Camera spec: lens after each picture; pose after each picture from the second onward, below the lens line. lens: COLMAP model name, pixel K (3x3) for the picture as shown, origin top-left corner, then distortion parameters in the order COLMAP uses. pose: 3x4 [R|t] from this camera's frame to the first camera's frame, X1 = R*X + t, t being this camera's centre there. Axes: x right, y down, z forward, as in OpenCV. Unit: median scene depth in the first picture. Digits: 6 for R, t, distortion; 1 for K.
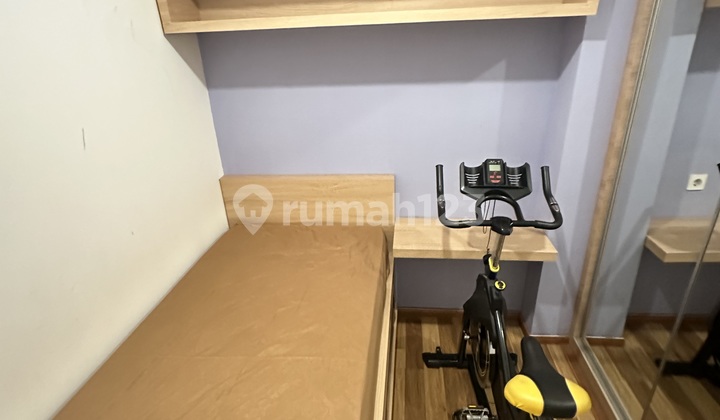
lens RADIAL K [[388.1, 0, 360.0], [0, 388.1, 210.0], [0, 0, 1]] dist [0.002114, 0.000555]
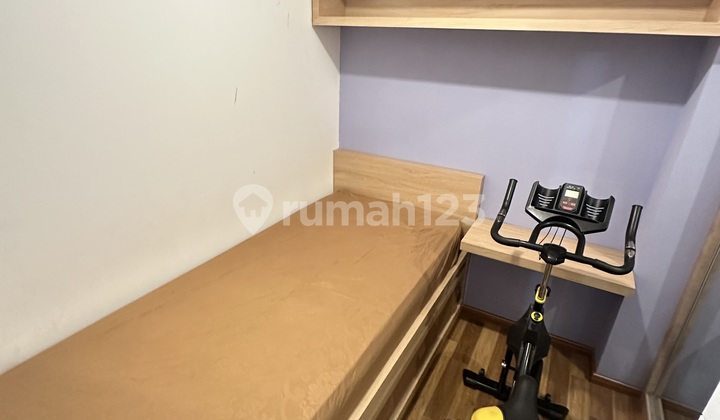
lens RADIAL K [[390.5, 0, 360.0], [0, 390.5, 210.0], [0, 0, 1]] dist [0.018252, -0.000188]
pose [[0.914744, 0.228163, -0.333444, 0.161837], [-0.229501, 0.972644, 0.035951, 0.039763], [0.332525, 0.043640, 0.942084, -0.098265]]
